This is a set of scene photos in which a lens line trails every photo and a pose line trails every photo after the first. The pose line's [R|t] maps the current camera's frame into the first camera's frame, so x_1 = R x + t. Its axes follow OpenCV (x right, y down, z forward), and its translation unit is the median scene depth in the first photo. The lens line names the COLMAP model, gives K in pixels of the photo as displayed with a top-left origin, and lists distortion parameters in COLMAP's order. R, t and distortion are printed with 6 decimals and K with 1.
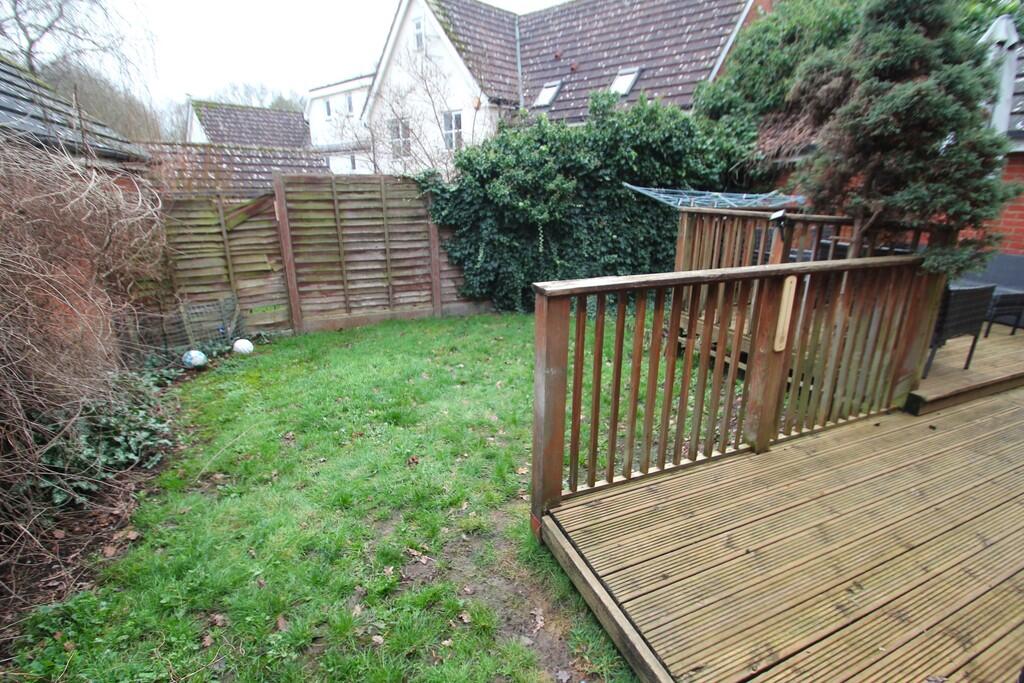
lens RADIAL K [[493.2, 0, 513.0], [0, 493.2, 342.7], [0, 0, 1]] dist [-0.001451, -0.000127]
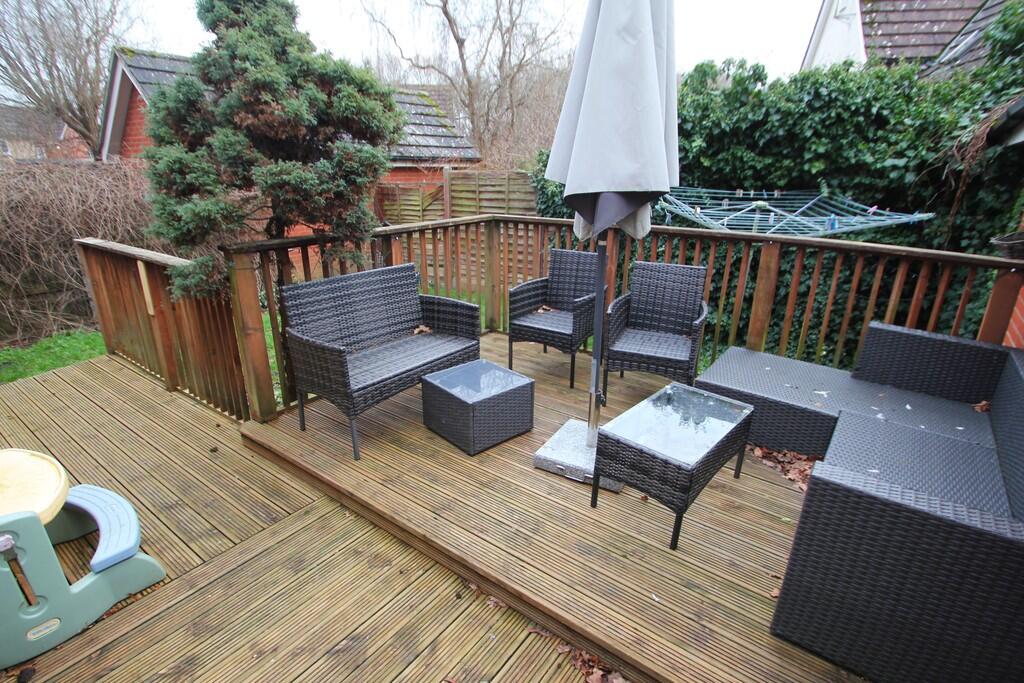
lens RADIAL K [[493.2, 0, 511.0], [0, 493.2, 337.6], [0, 0, 1]] dist [-0.001451, -0.000127]
pose [[0.516716, 0.273482, -0.811303, 0.831870], [-0.263067, 0.952484, 0.153526, -0.148009], [0.814739, 0.134098, 0.564108, 0.403234]]
